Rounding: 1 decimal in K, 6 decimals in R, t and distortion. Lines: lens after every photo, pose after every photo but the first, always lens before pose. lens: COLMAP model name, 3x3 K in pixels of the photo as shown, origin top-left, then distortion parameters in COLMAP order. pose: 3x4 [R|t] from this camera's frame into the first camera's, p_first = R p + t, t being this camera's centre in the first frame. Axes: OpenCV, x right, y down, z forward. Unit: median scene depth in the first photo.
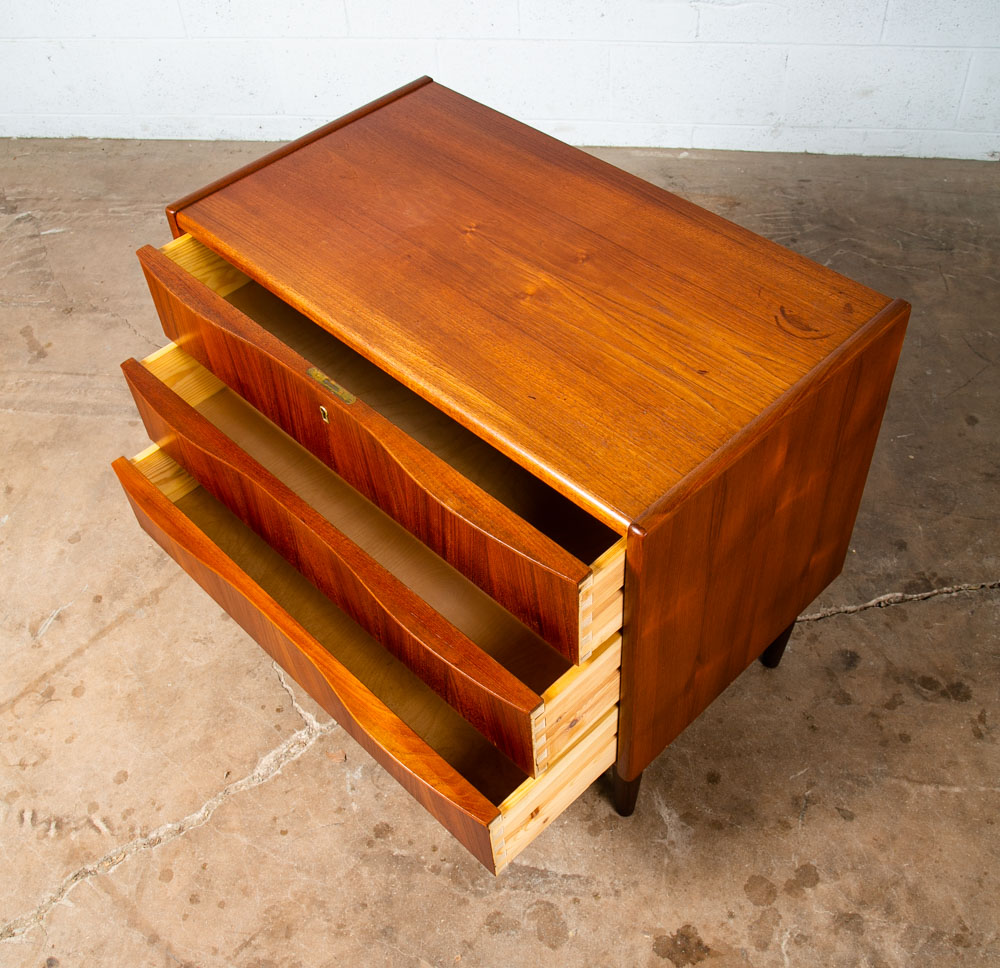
lens RADIAL K [[1102.6, 0, 507.7], [0, 1102.6, 496.5], [0, 0, 1]] dist [-0.063222, 0.000000]
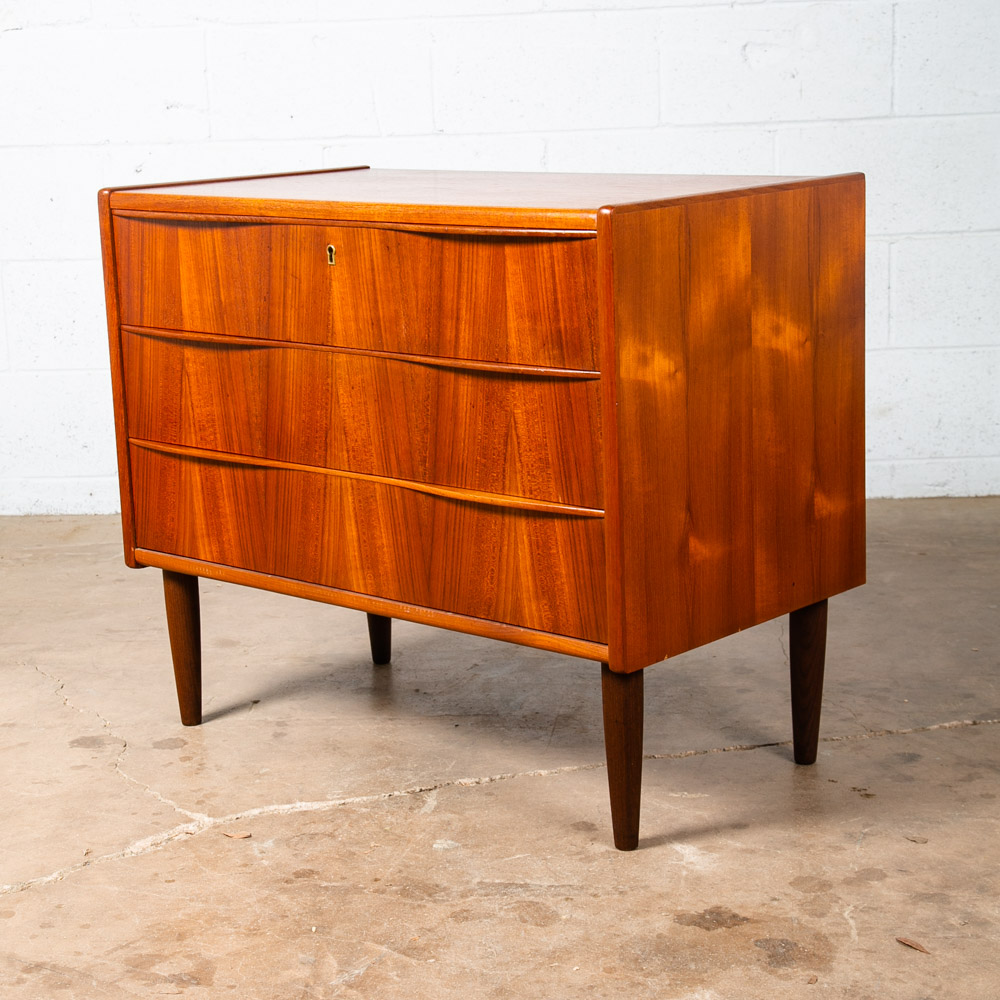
lens RADIAL K [[2119.1, 0, 487.0], [0, 2119.1, 512.6], [0, 0, 1]] dist [0.115570, 0.000000]
pose [[0.998382, 0.002832, 0.056798, -0.068611], [0.030841, 0.812174, -0.582599, 0.890084], [-0.047780, 0.583408, 0.810773, -0.301890]]
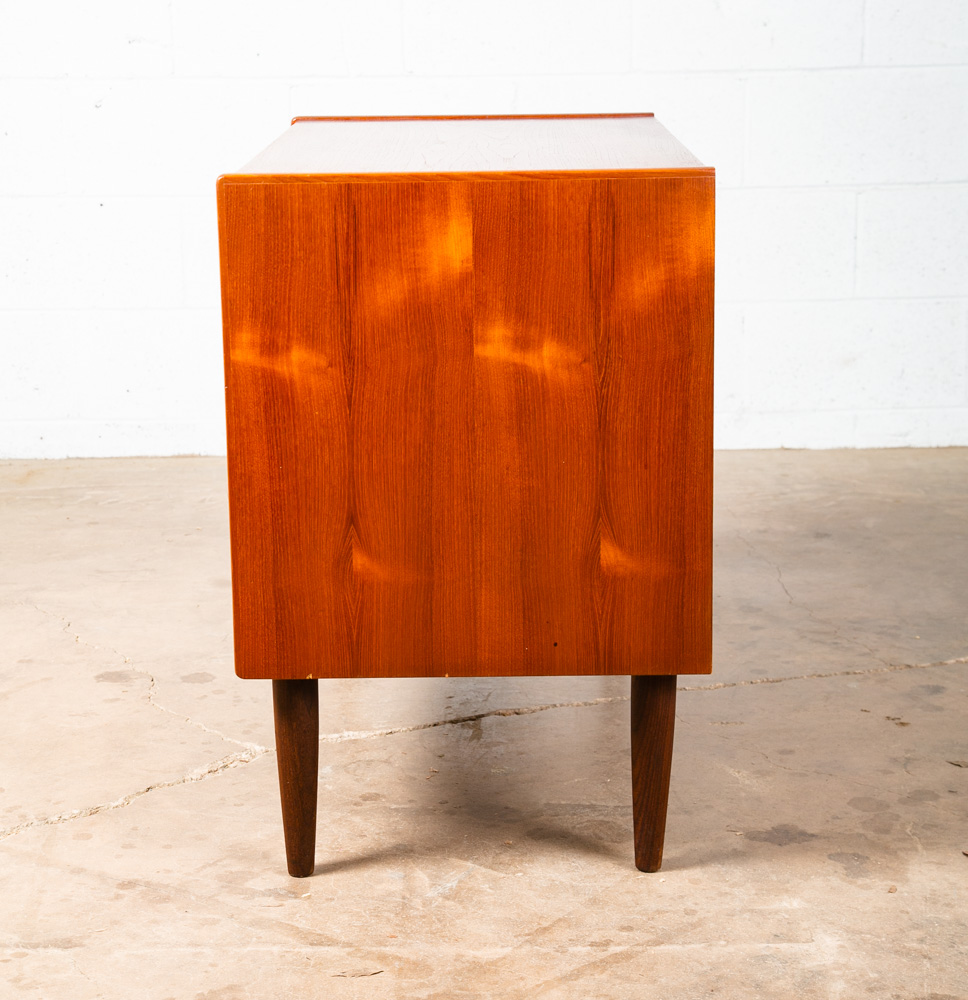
lens RADIAL K [[2235.2, 0, 483.2], [0, 2235.2, 471.2], [0, 0, 1]] dist [0.199851, 0.000000]
pose [[0.991078, 0.009923, 0.132913, -0.230269], [0.070031, 0.809703, -0.582646, 0.966157], [-0.113402, 0.586756, 0.801784, -0.363155]]
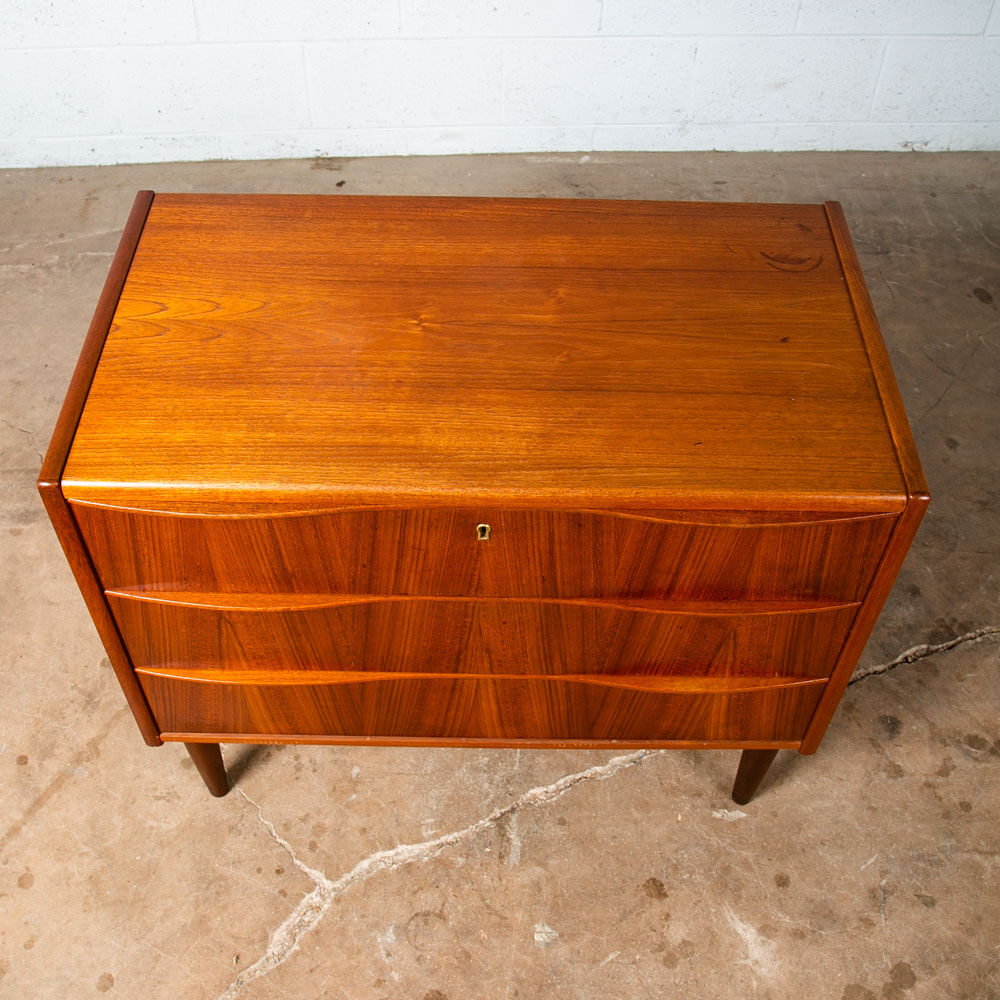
lens RADIAL K [[1173.8, 0, 490.0], [0, 1173.8, 529.4], [0, 0, 1]] dist [-0.078902, 0.000000]
pose [[0.980892, -0.100038, 0.166863, -0.174629], [0.093600, 0.994545, 0.046032, -0.097191], [-0.170558, -0.029534, 0.984905, 0.092914]]
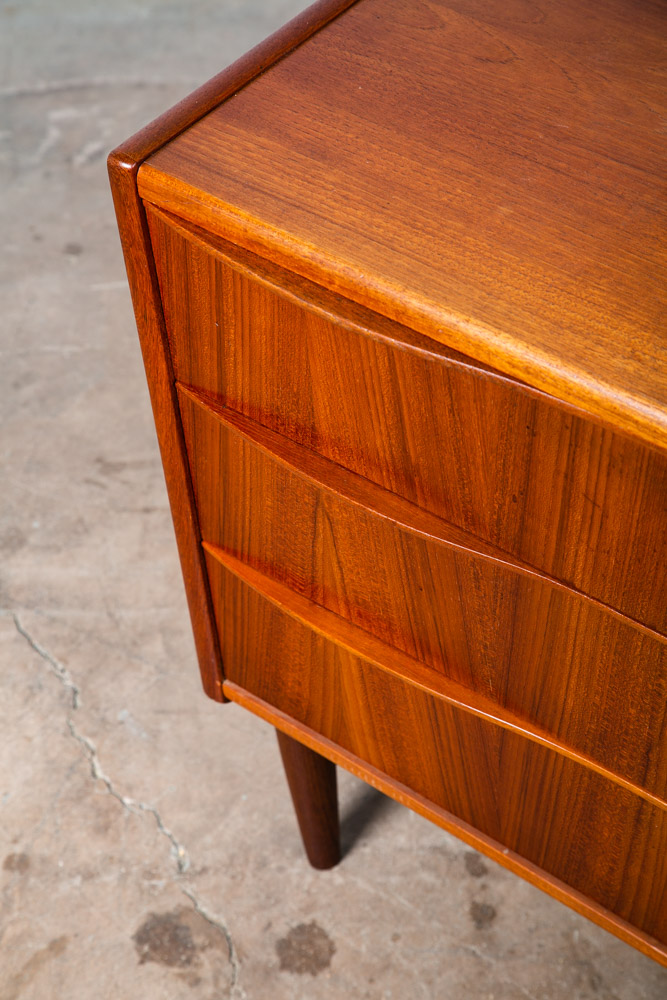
lens RADIAL K [[2332.0, 0, 350.1], [0, 2332.0, 511.1], [0, 0, 1]] dist [0.433856, 0.000000]
pose [[0.994902, -0.086479, 0.051875, -0.235036], [0.089918, 0.993618, -0.068099, -0.037487], [-0.045655, 0.072416, 0.996329, 0.030245]]
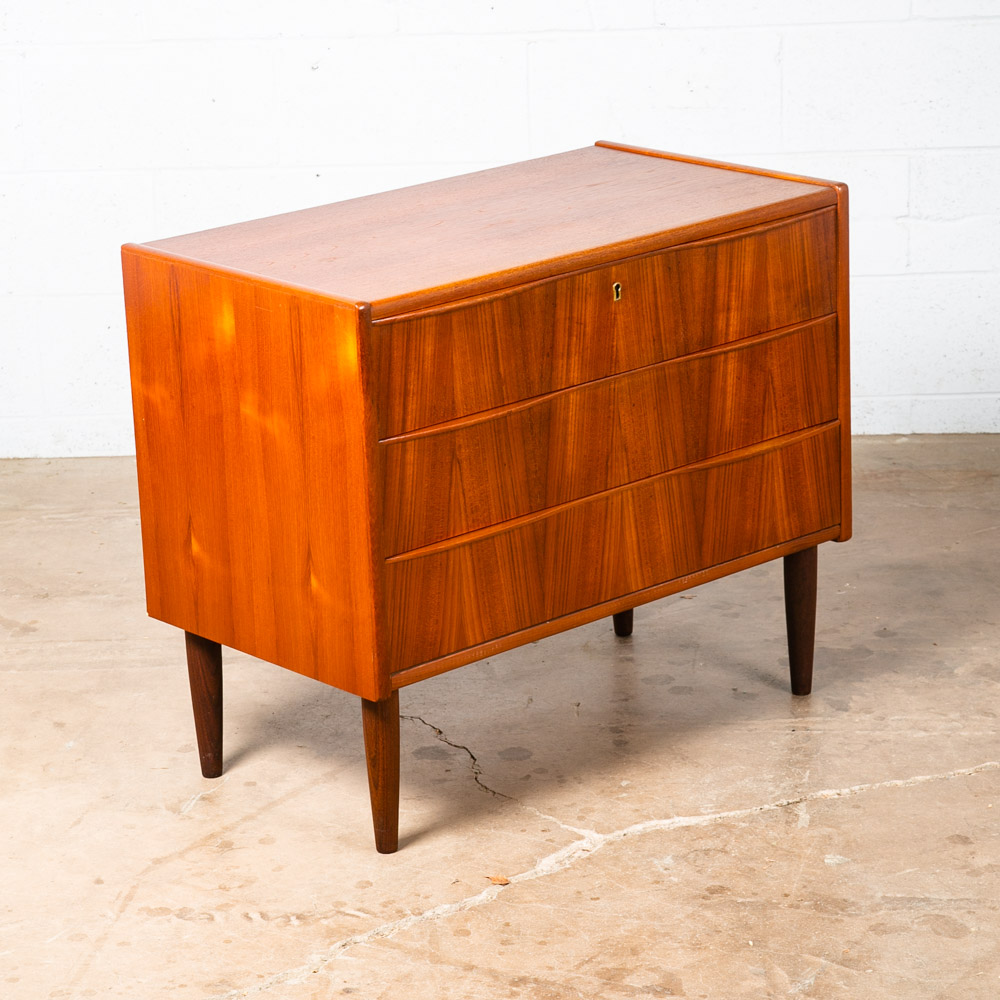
lens RADIAL K [[3332.7, 0, 557.4], [0, 3332.7, 462.8], [0, 0, 1]] dist [0.363769, 0.000000]
pose [[0.992158, -0.014387, 0.124163, -0.500438], [0.077066, 0.852489, -0.517033, 1.225409], [-0.098409, 0.522547, 0.846912, -1.176900]]
